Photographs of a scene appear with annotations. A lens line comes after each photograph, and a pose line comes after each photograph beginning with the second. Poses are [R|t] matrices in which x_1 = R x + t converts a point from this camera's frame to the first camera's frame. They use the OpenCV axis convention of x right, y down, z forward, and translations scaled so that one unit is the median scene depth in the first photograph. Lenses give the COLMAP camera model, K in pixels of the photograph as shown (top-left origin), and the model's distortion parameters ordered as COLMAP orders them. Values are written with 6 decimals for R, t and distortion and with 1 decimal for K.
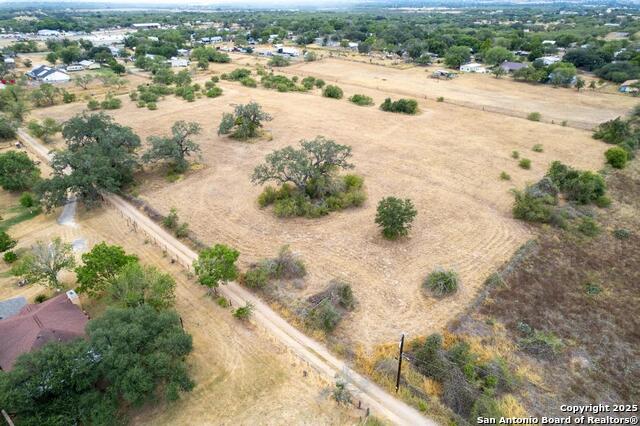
lens RADIAL K [[408.5, 0, 320.3], [0, 408.5, 213.3], [0, 0, 1]] dist [-0.064685, 0.069980]
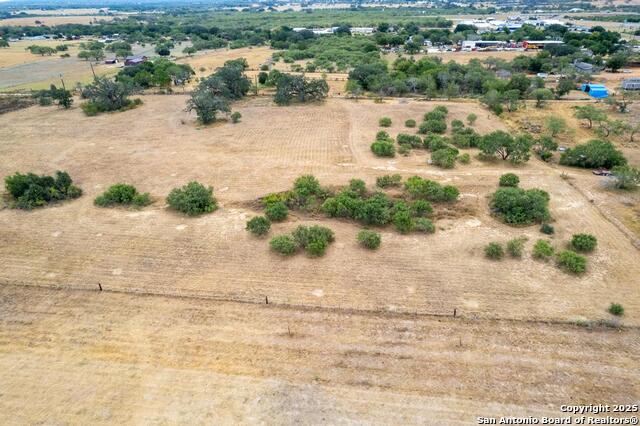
lens RADIAL K [[408.5, 0, 320.4], [0, 408.5, 213.3], [0, 0, 1]] dist [-0.064685, 0.069980]
pose [[-0.798467, 0.303660, -0.519847, 0.332314], [-0.267874, 0.594099, 0.758478, -1.412191], [0.539160, 0.744874, -0.393026, 2.626483]]
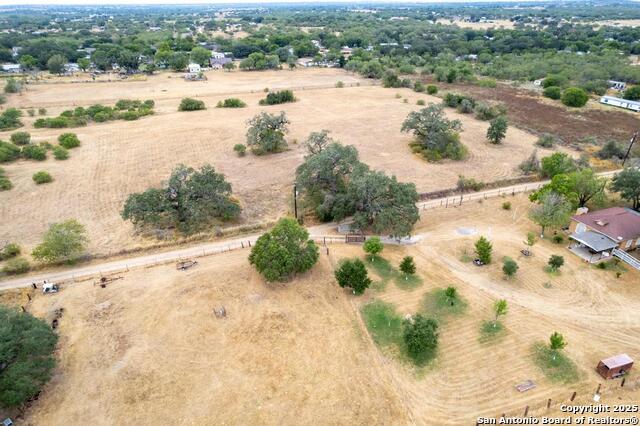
lens RADIAL K [[408.5, 0, 317.6], [0, 408.5, 214.7], [0, 0, 1]] dist [-0.064685, 0.069980]
pose [[0.456196, -0.417411, 0.785909, -1.396118], [0.426808, 0.877586, 0.218353, -0.316802], [-0.780846, 0.235820, 0.578505, 0.589944]]
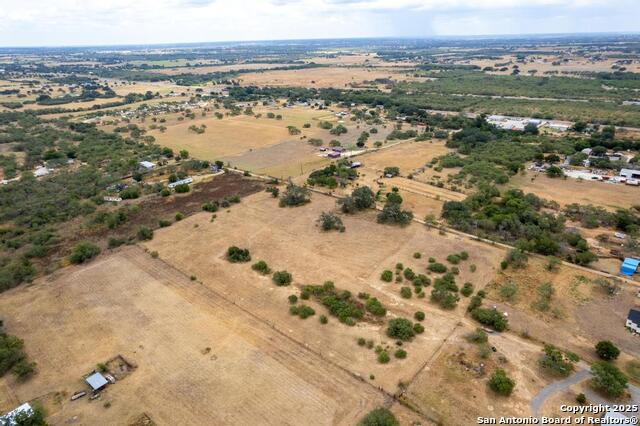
lens RADIAL K [[408.5, 0, 319.9], [0, 408.5, 215.4], [0, 0, 1]] dist [-0.064685, 0.069980]
pose [[-0.997585, 0.050680, -0.047496, -0.062100], [-0.006486, 0.612855, 0.790169, -2.689560], [0.069154, 0.788569, -0.611046, 3.220335]]
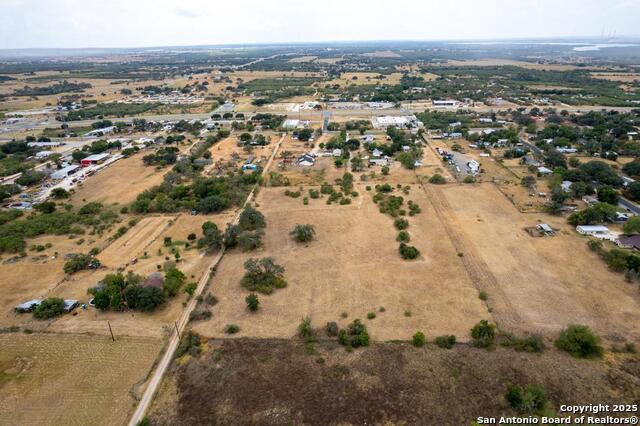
lens RADIAL K [[408.5, 0, 319.2], [0, 408.5, 214.1], [0, 0, 1]] dist [-0.064685, 0.069980]
pose [[0.669249, 0.285931, -0.685821, 1.687294], [-0.335717, 0.939772, 0.064203, -0.667426], [0.662873, 0.187274, 0.724933, -0.526862]]
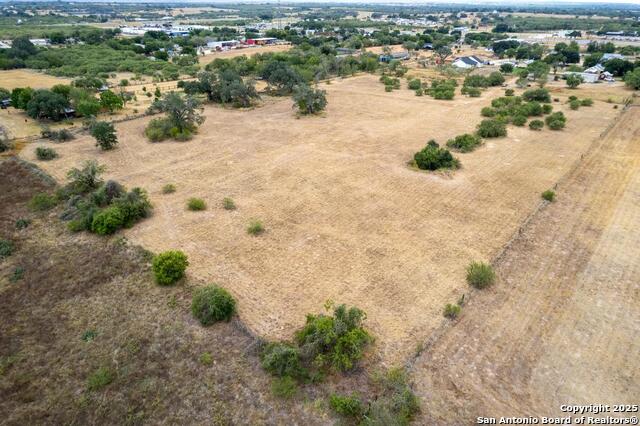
lens RADIAL K [[408.5, 0, 318.9], [0, 408.5, 210.6], [0, 0, 1]] dist [-0.064685, 0.069980]
pose [[0.057361, 0.466635, -0.882588, 1.490623], [-0.477472, 0.789206, 0.386231, -0.648645], [0.876772, 0.399257, 0.268075, 1.209915]]
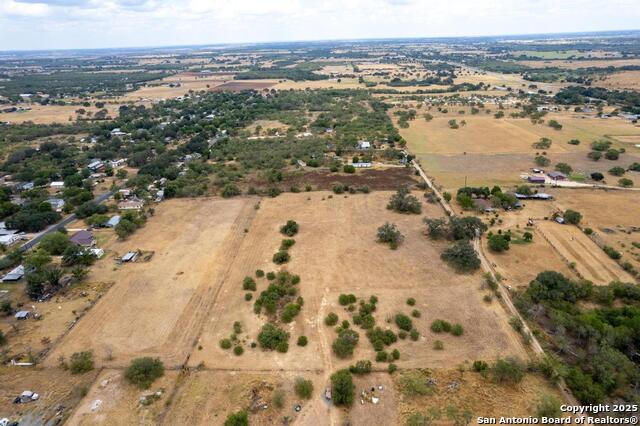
lens RADIAL K [[408.5, 0, 319.8], [0, 408.5, 217.0], [0, 0, 1]] dist [-0.064685, 0.069980]
pose [[-0.676819, -0.273869, 0.683309, -1.803641], [0.380750, 0.664187, 0.643339, -2.355231], [-0.630035, 0.695595, -0.345259, 2.619599]]
